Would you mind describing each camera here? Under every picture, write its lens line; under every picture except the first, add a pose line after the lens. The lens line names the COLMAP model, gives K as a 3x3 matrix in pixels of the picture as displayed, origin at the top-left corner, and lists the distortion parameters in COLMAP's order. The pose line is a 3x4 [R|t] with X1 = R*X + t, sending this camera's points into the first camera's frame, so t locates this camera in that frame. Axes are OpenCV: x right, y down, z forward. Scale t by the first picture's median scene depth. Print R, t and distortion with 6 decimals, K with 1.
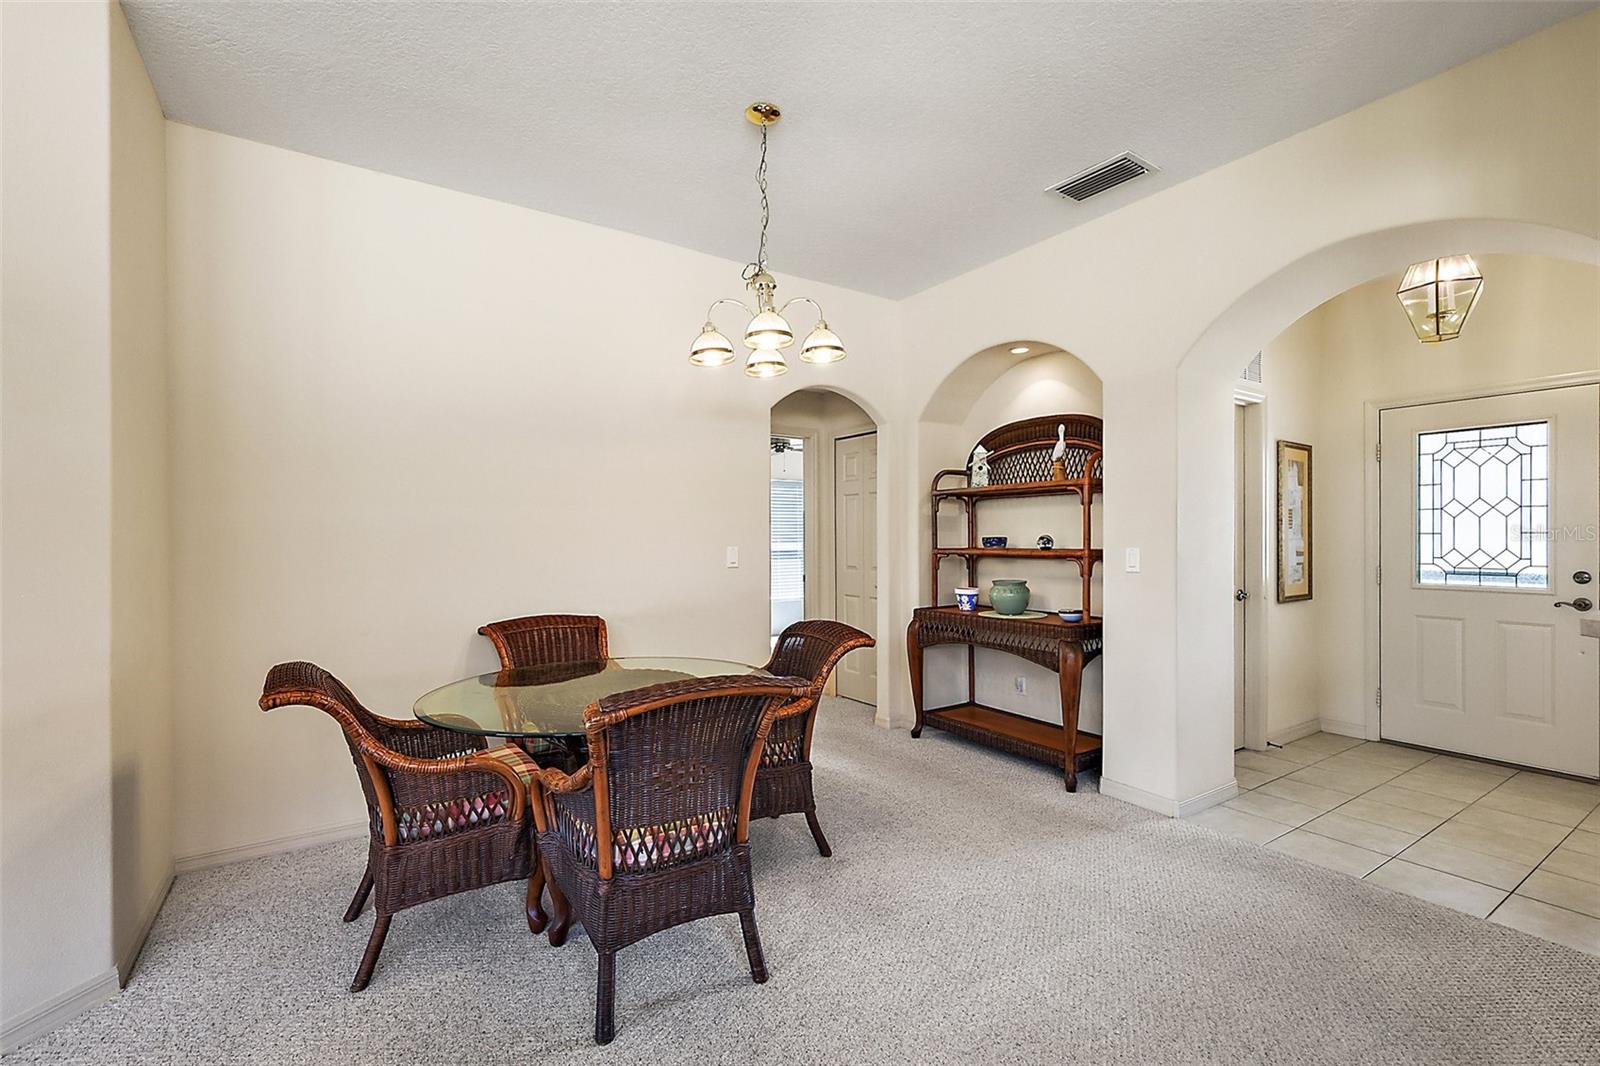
lens RADIAL K [[693.8, 0, 804.9], [0, 693.8, 535.1], [0, 0, 1]] dist [-0.000373, 0.000398]
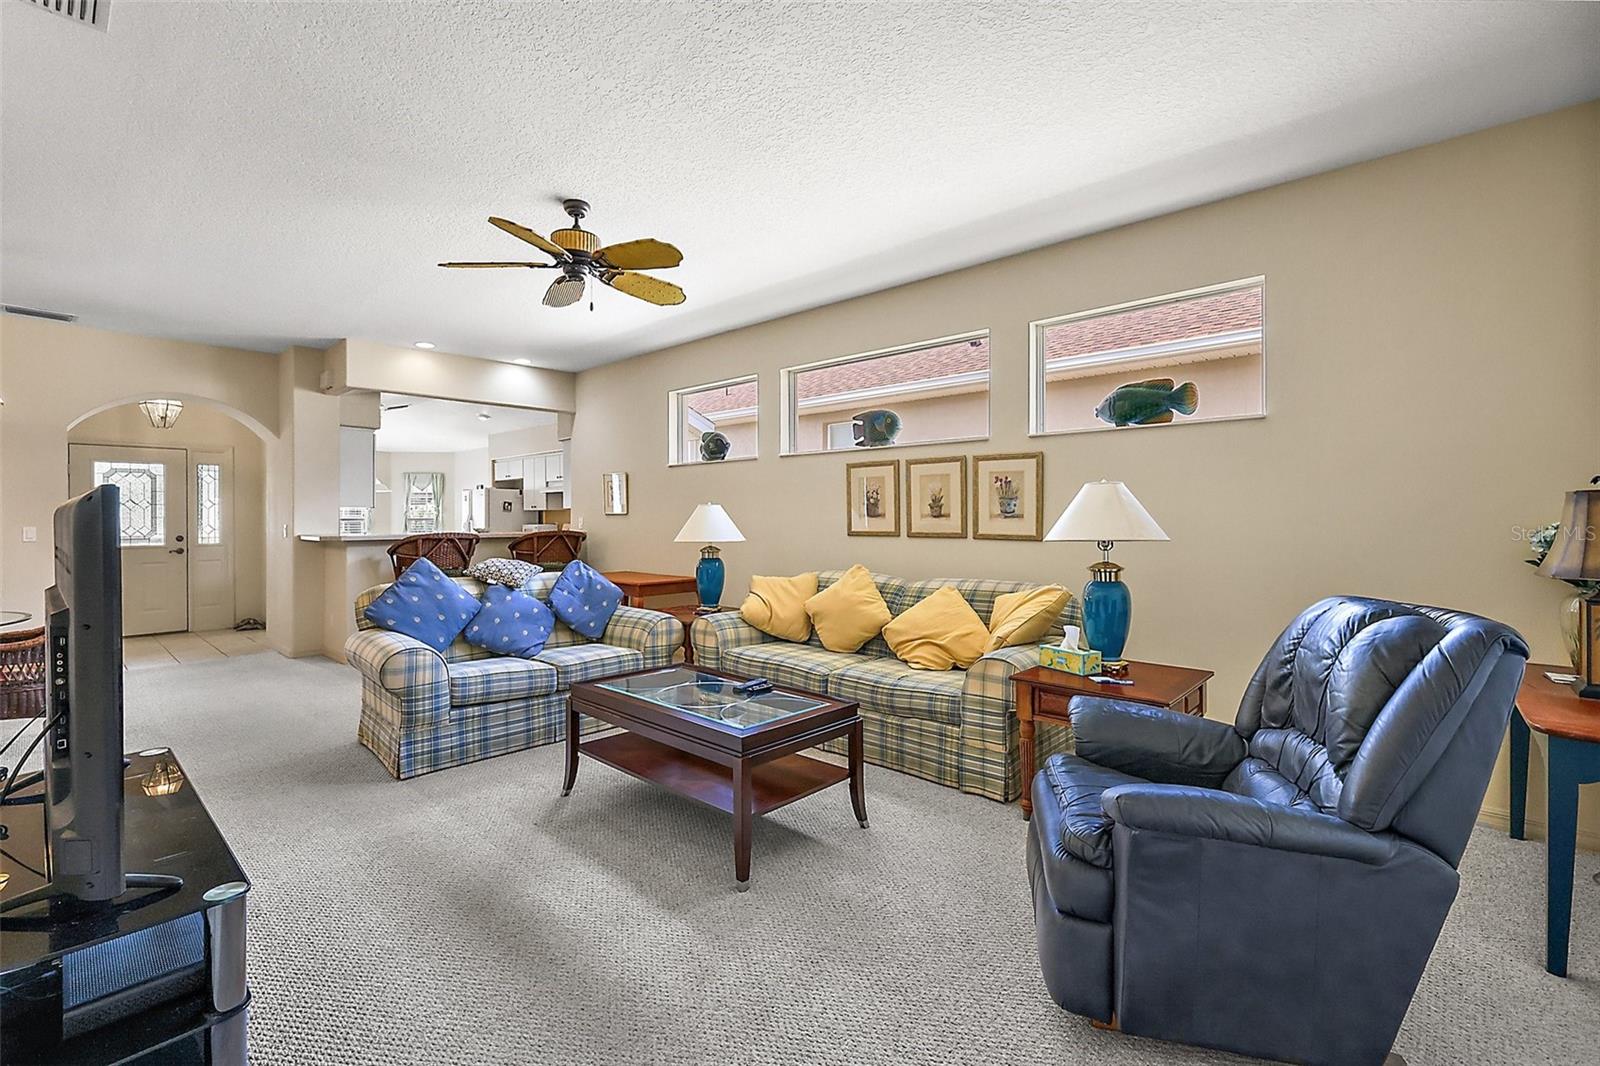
lens RADIAL K [[693.8, 0, 799.3], [0, 693.8, 516.7], [0, 0, 1]] dist [-0.000373, 0.000398]
pose [[-0.243126, 0.002424, 0.969992, -1.486153], [-0.001369, 0.999995, -0.002842, -0.003937], [-0.969994, -0.002019, -0.243121, -0.361056]]
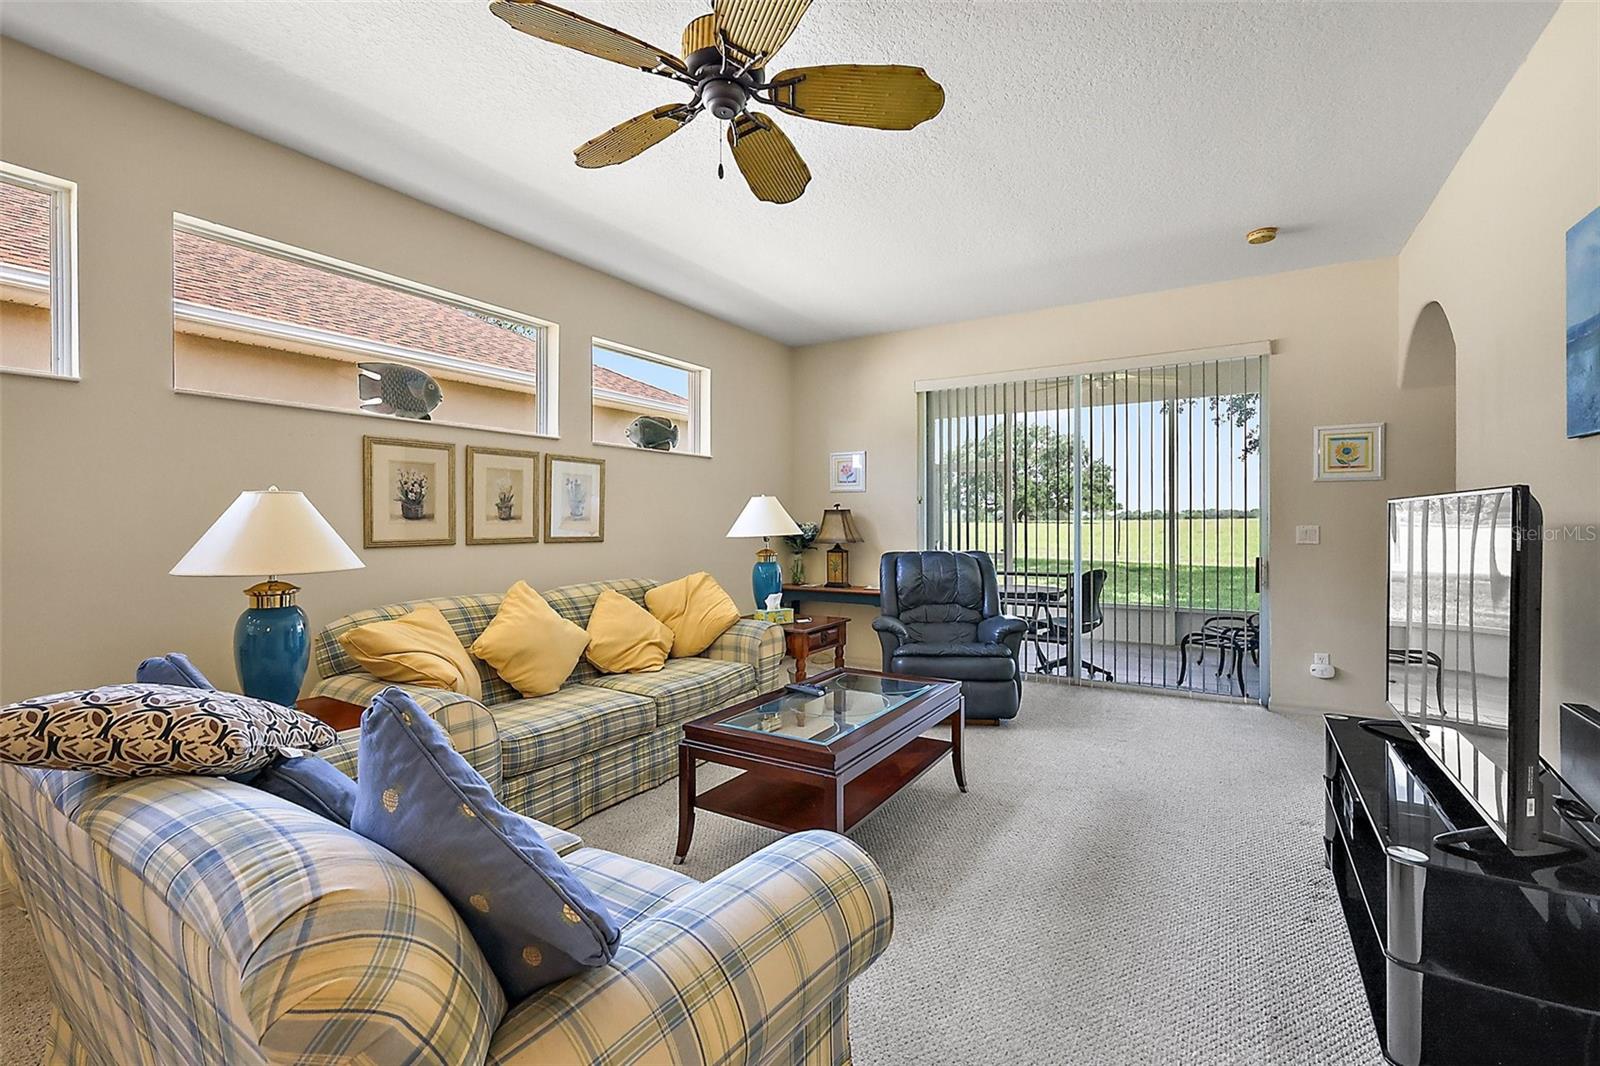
lens RADIAL K [[693.8, 0, 799.9], [0, 693.8, 519.2], [0, 0, 1]] dist [-0.000373, 0.000398]
pose [[-0.908110, 0.005448, -0.418696, -0.242432], [0.006162, 0.999981, -0.000355, -0.004569], [0.418686, -0.002902, -0.908126, 0.269090]]
